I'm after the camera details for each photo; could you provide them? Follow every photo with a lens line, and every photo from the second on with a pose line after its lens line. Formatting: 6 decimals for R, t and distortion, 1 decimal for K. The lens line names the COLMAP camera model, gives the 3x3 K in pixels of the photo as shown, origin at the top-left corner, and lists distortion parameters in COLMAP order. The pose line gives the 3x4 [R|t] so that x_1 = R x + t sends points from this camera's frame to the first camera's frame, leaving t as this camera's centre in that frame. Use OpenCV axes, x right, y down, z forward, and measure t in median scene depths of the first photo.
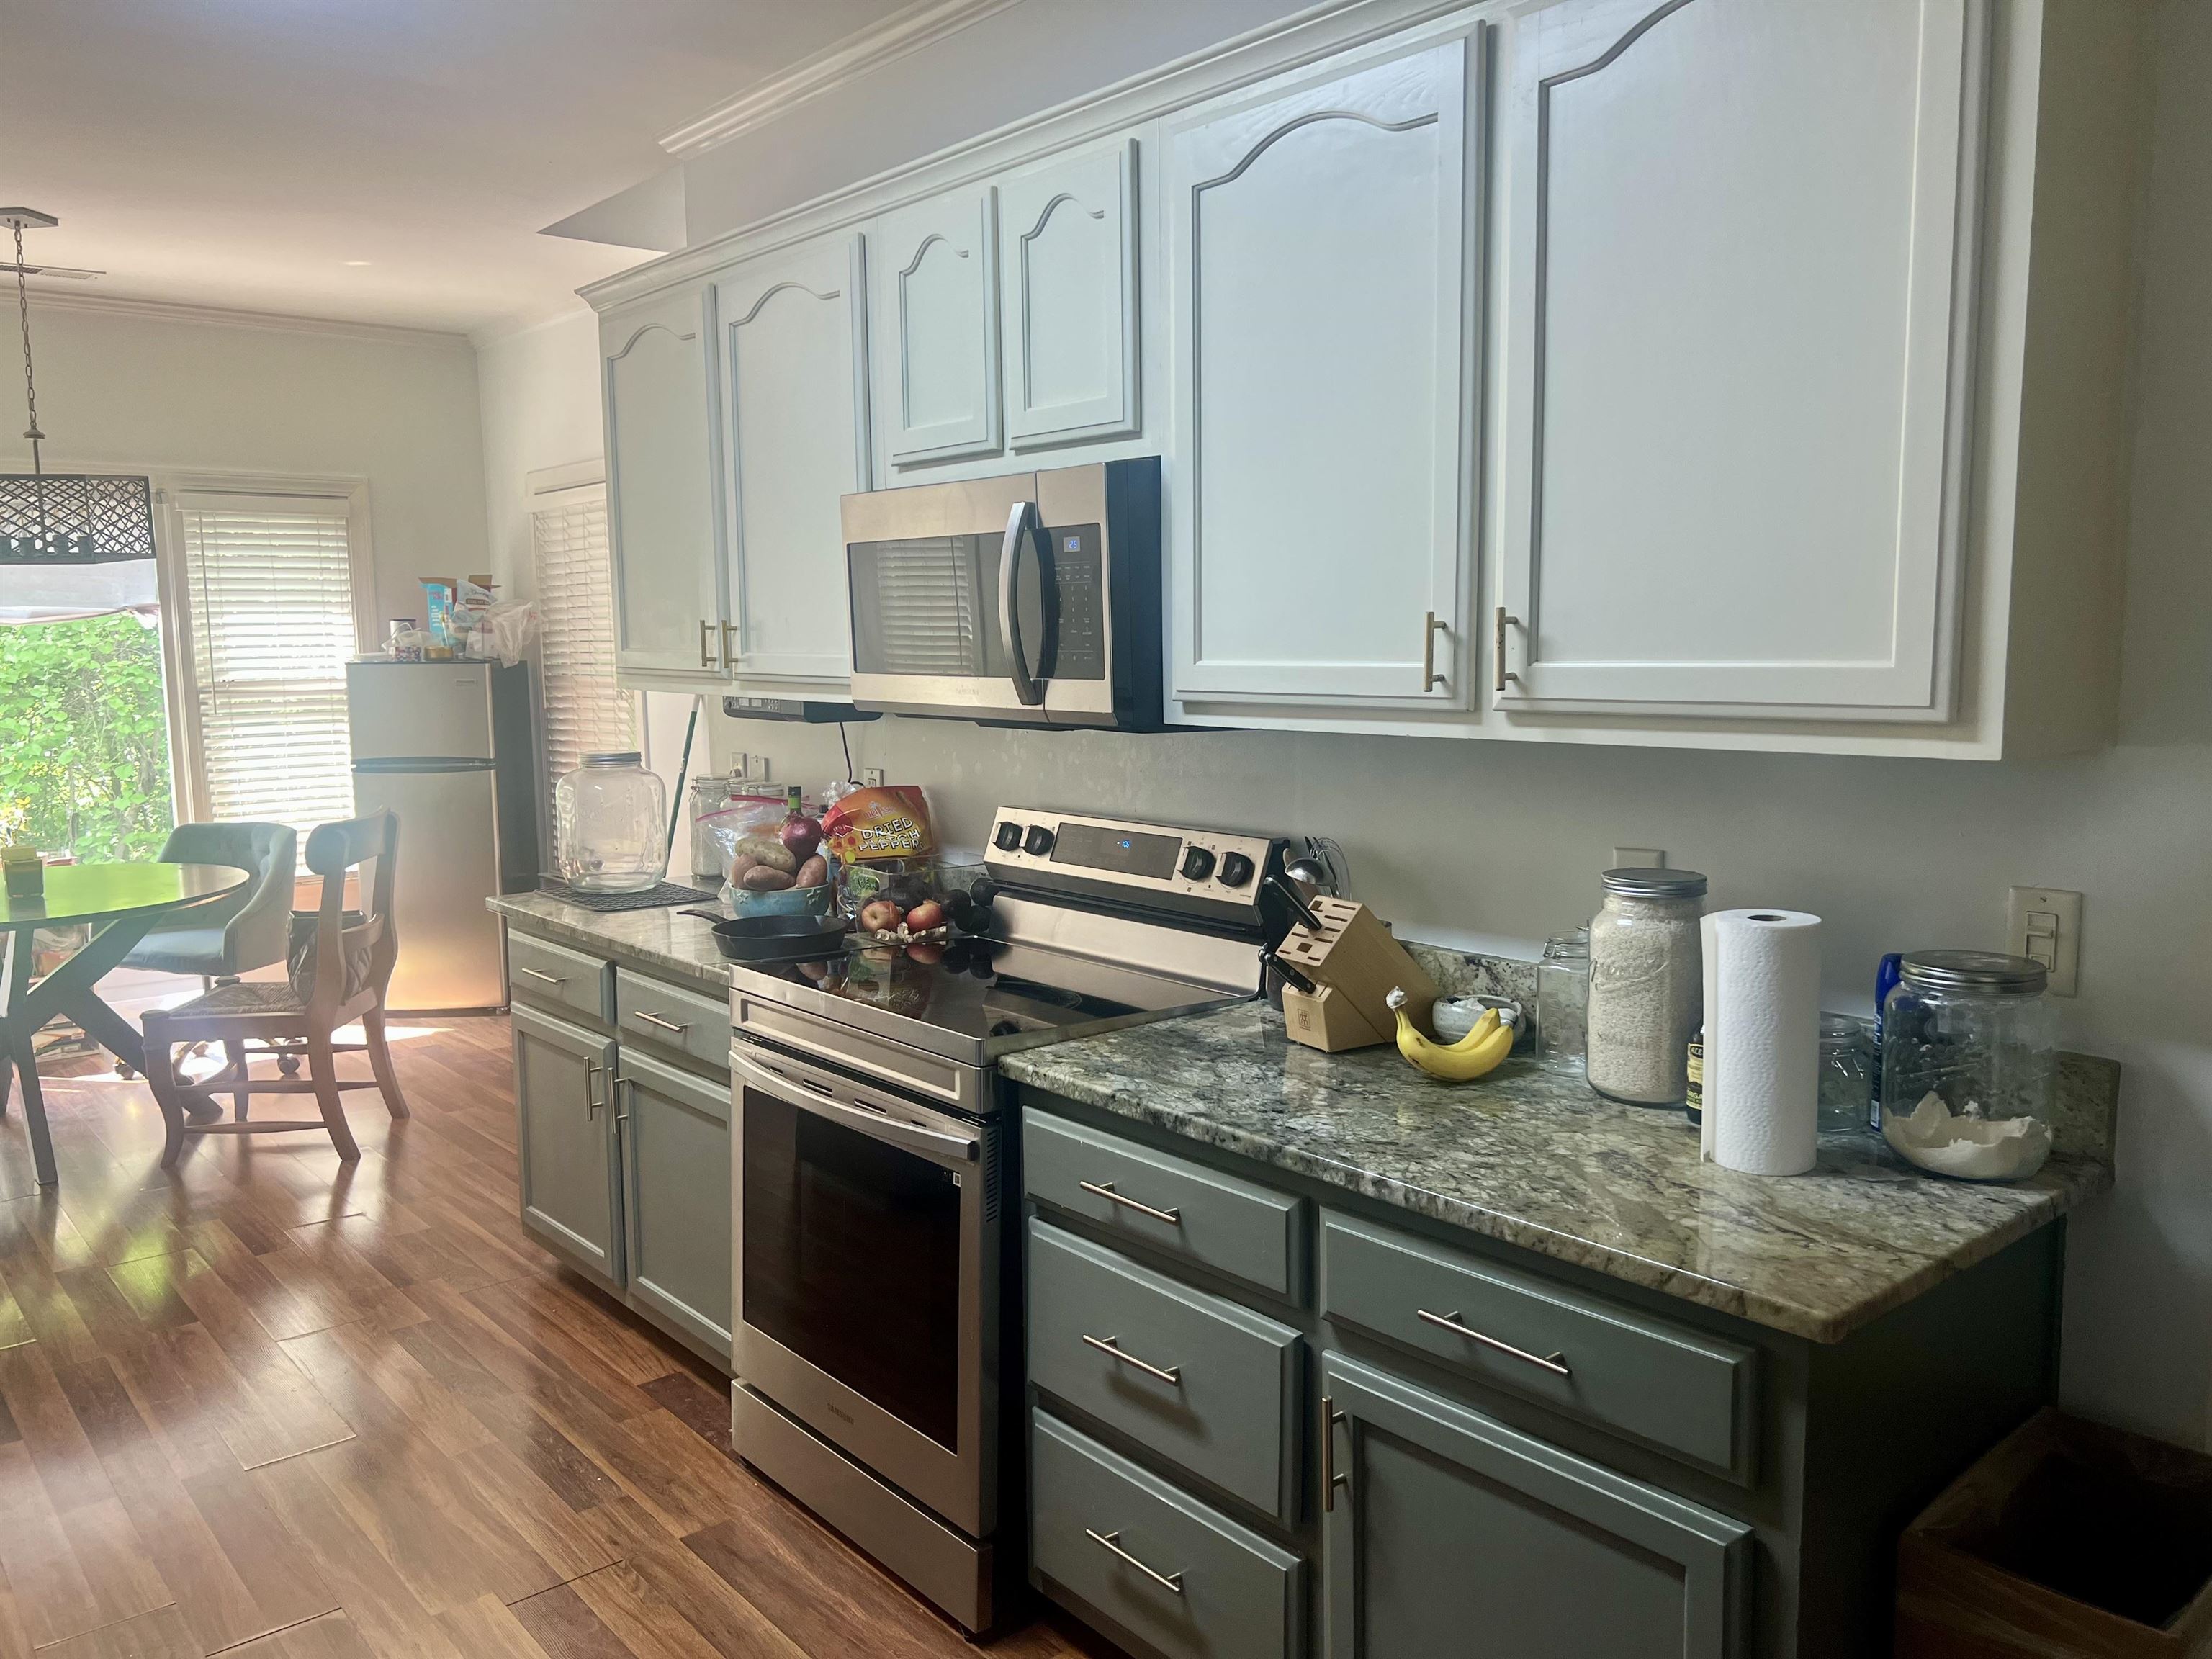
lens RADIAL K [[1658.3, 0, 1090.1], [0, 1658.3, 832.2], [0, 0, 1]] dist [0.098588, -0.122800]
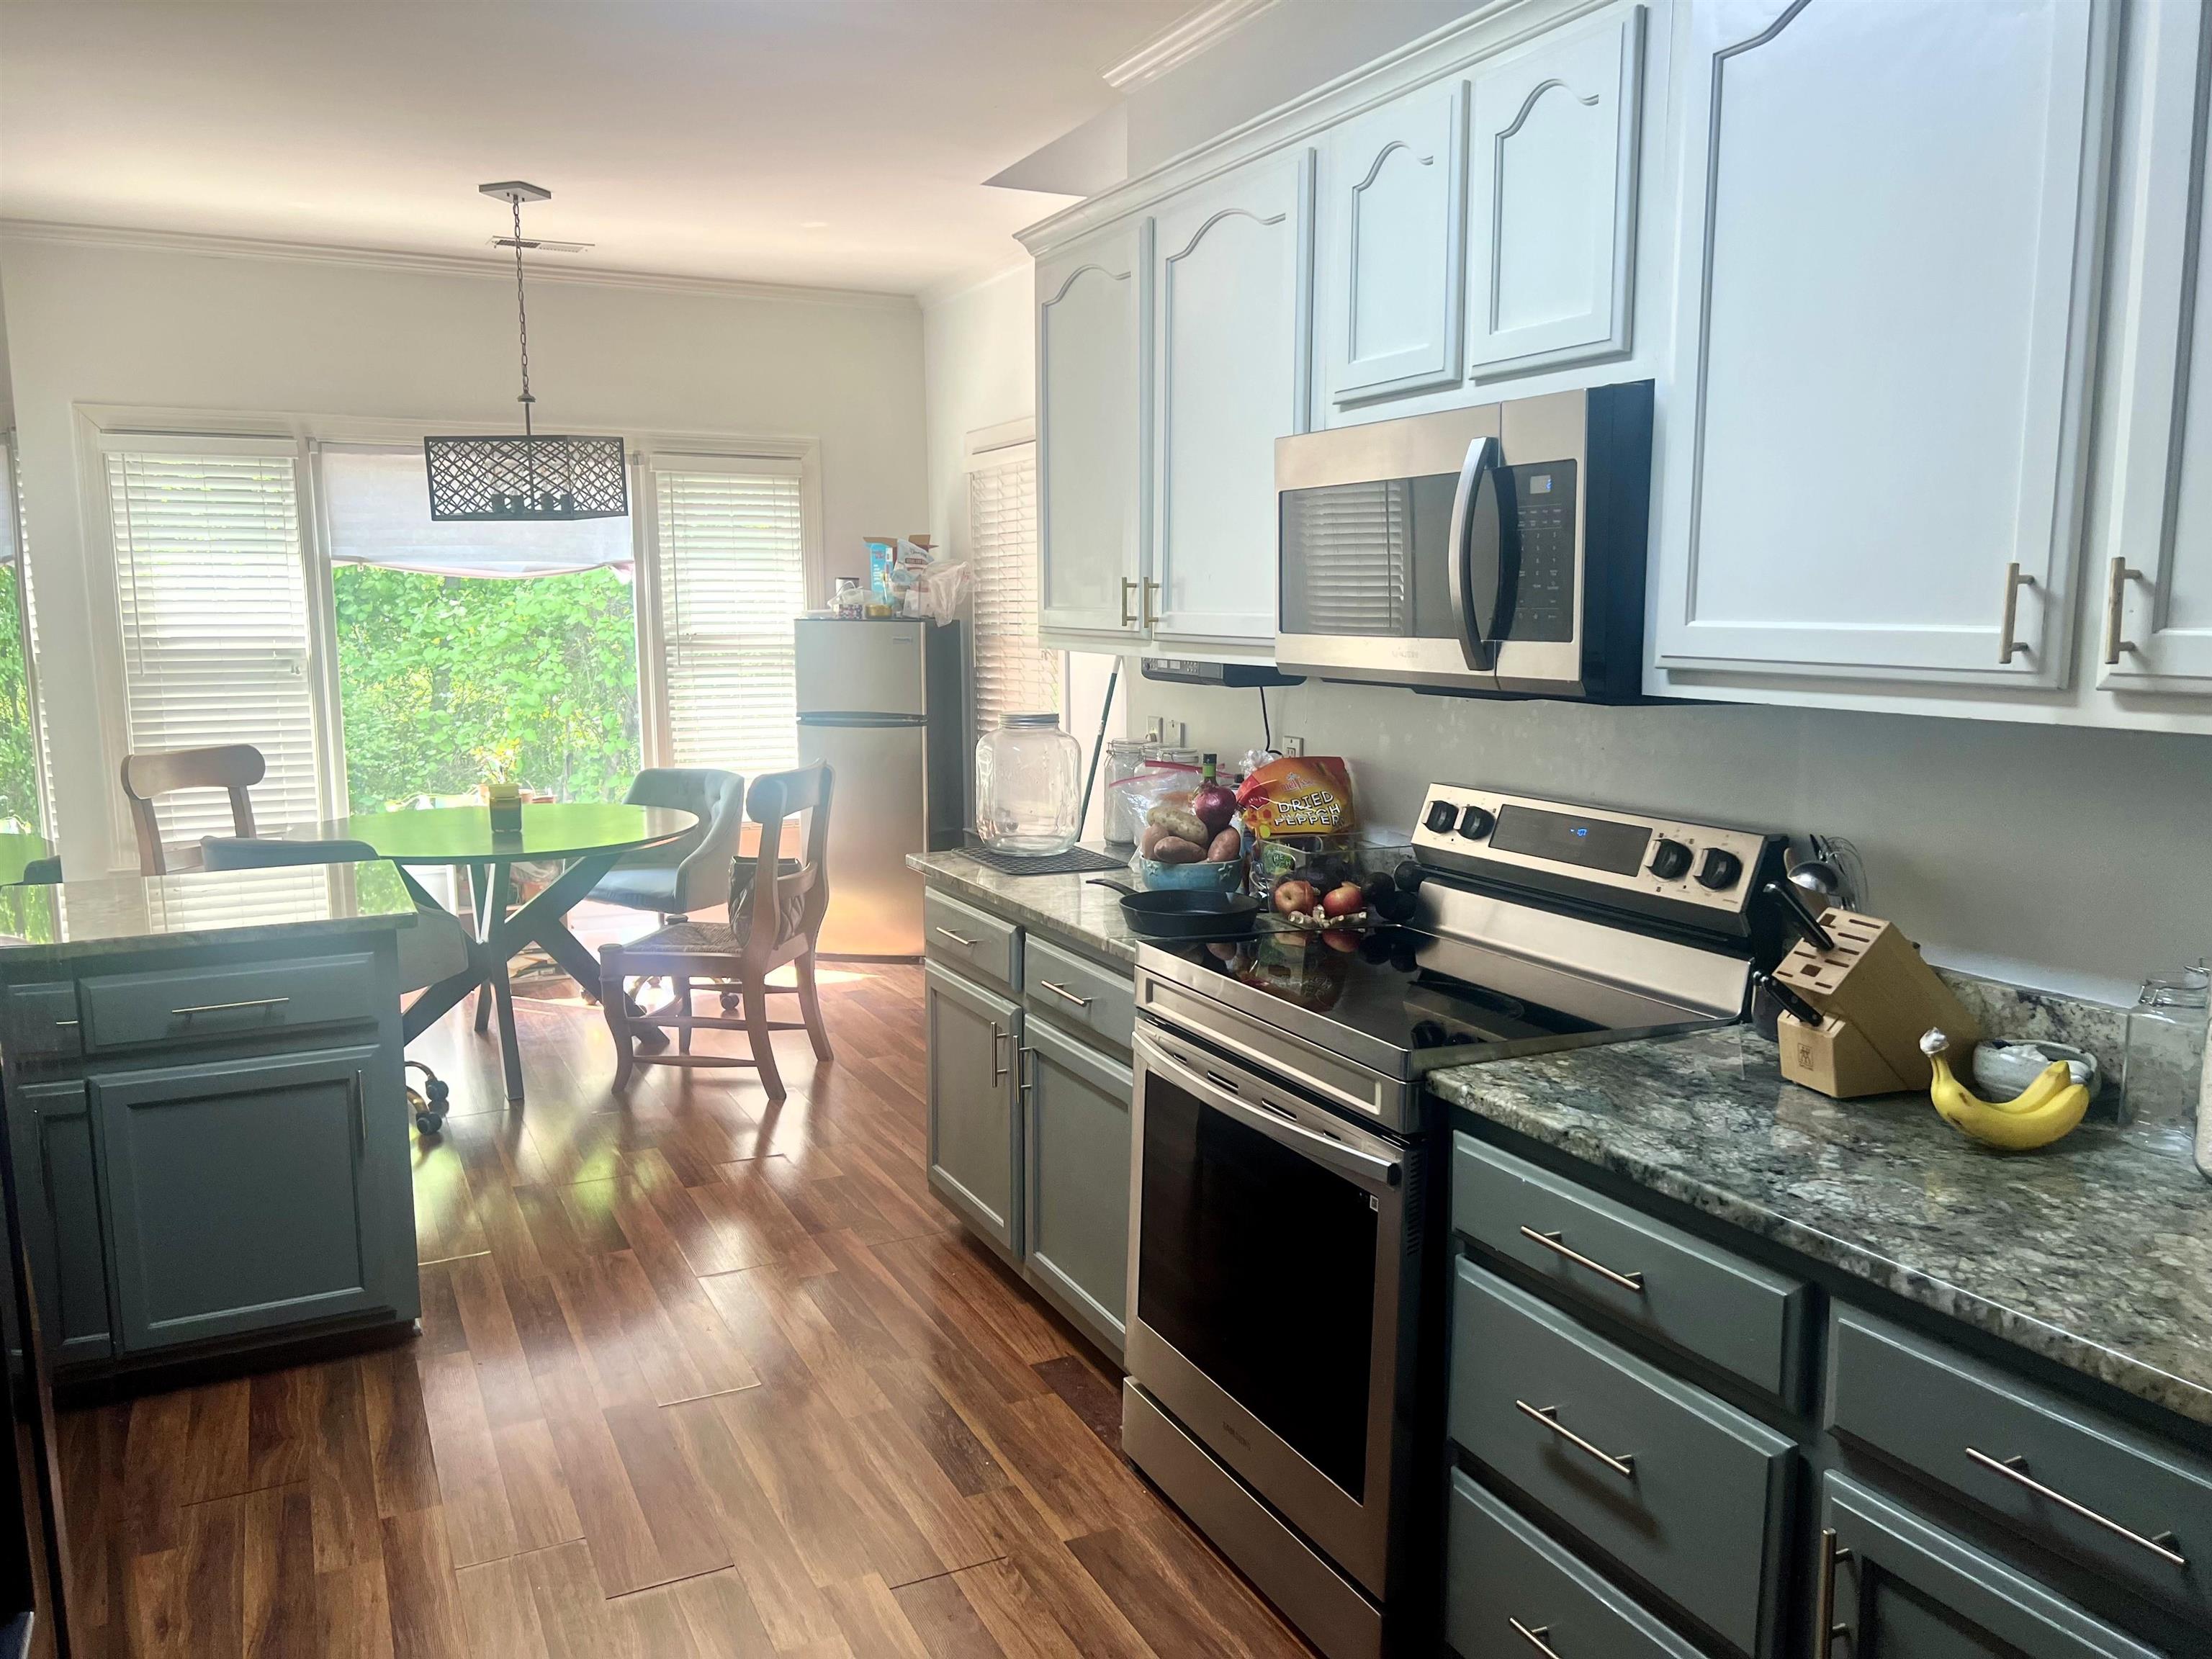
lens RADIAL K [[1662.8, 0, 1111.7], [0, 1662.8, 841.2], [0, 0, 1]] dist [0.073622, -0.101162]
pose [[0.972020, 0.044954, -0.230555, -0.015997], [-0.038992, 0.998778, 0.030356, -0.005522], [0.231638, -0.020517, 0.972586, 0.087213]]
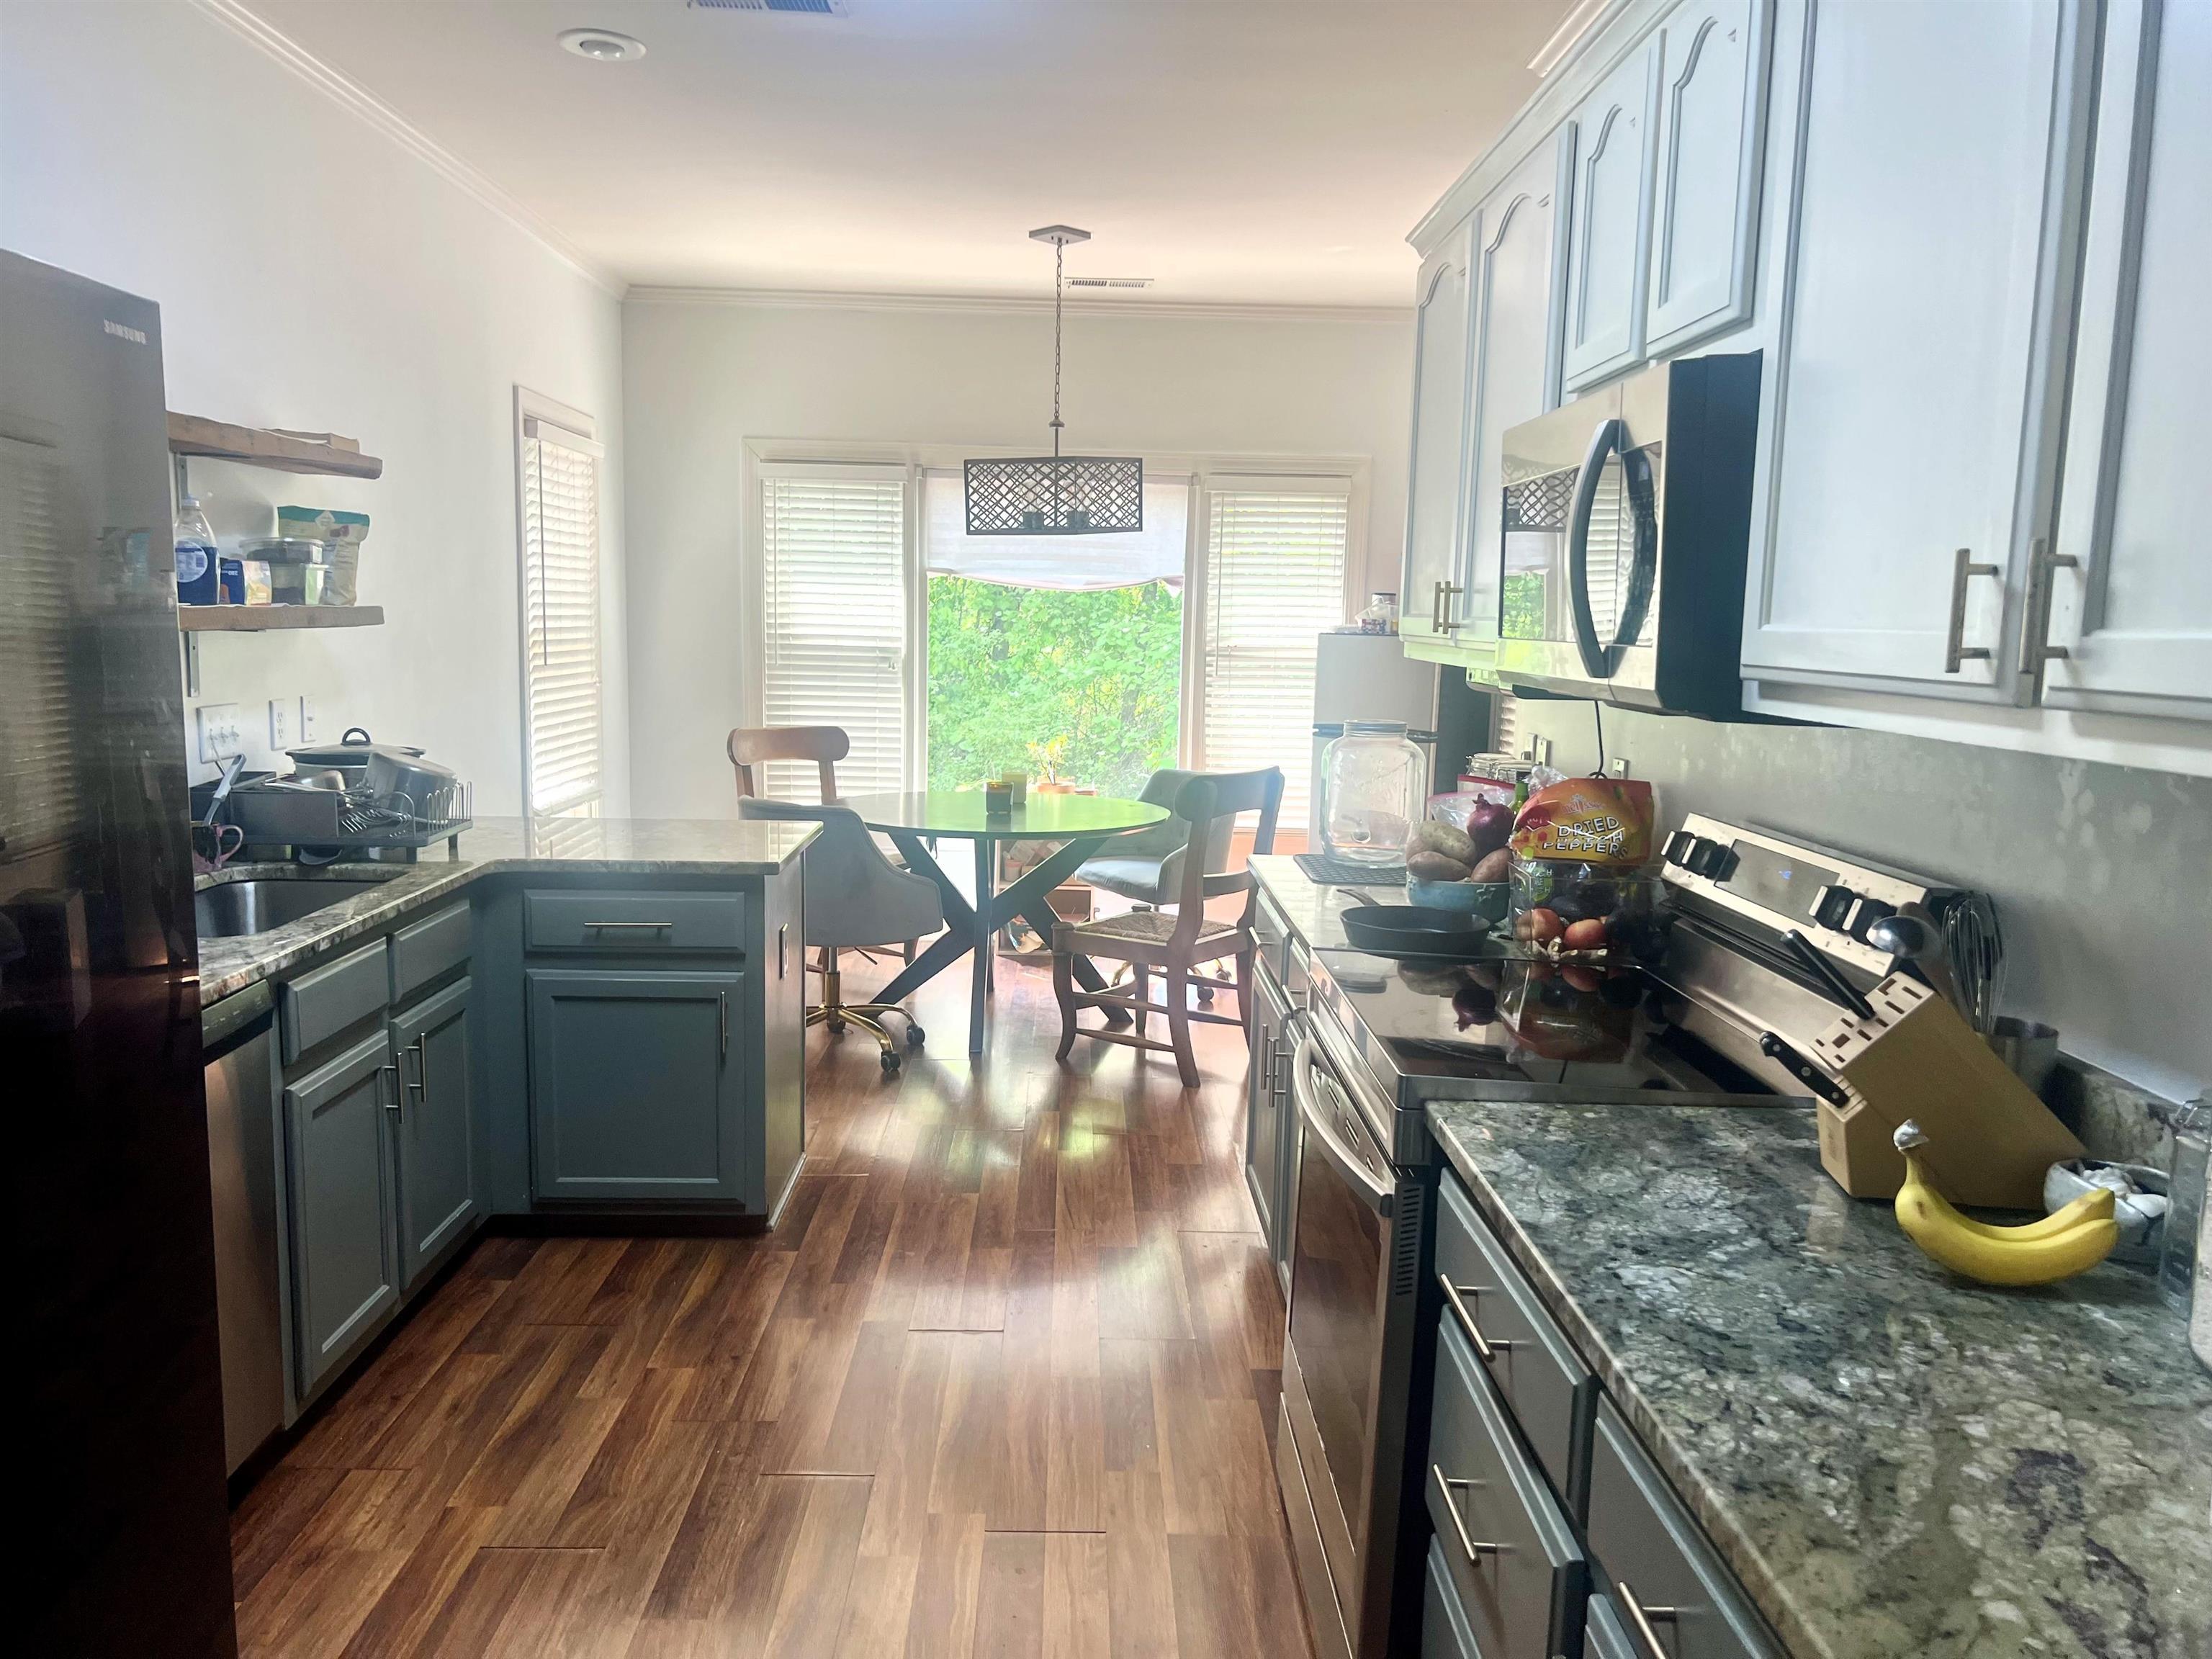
lens RADIAL K [[1662.8, 0, 1111.7], [0, 1662.8, 841.2], [0, 0, 1]] dist [0.073622, -0.101162]
pose [[0.777047, 0.114306, -0.618976, 0.261868], [-0.108706, 0.992967, 0.046903, -0.010868], [0.619984, 0.030841, 0.784008, 0.212106]]
